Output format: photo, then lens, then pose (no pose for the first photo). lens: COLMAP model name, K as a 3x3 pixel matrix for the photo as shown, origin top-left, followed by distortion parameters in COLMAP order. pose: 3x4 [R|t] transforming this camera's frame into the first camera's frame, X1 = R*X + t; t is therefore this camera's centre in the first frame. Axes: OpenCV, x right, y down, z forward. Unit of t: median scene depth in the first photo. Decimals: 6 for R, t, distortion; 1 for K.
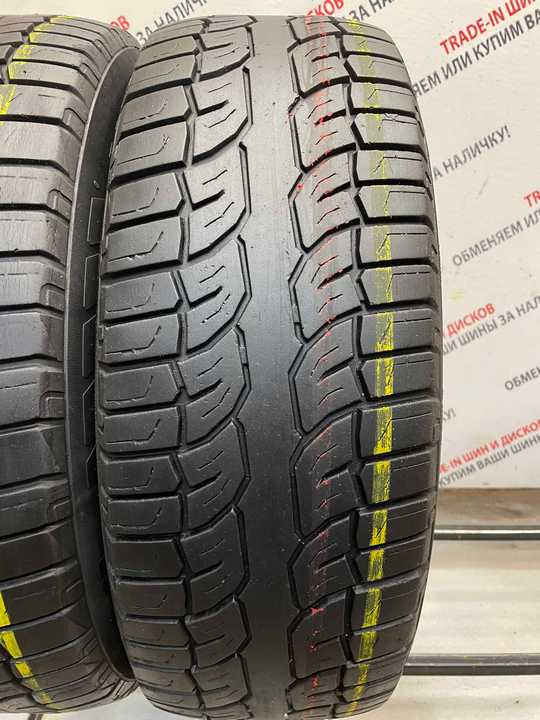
lens RADIAL K [[551.4, 0, 275.0], [0, 551.4, 360.8], [0, 0, 1]] dist [0.076000, -0.108467]
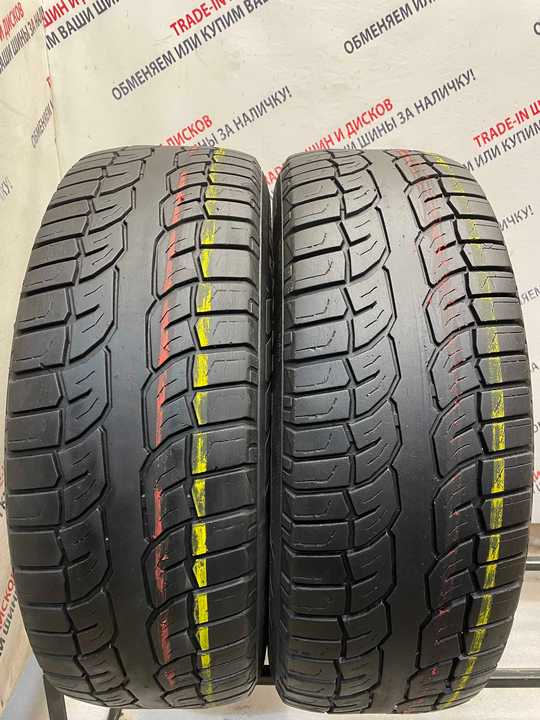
lens RADIAL K [[551.4, 0, 270.1], [0, 551.4, 356.0], [0, 0, 1]] dist [0.076000, -0.108467]
pose [[0.999974, 0.006911, -0.002195, -0.352581], [-0.007052, 0.997331, -0.072674, -0.063032], [0.001687, 0.072688, 0.997353, -0.388219]]
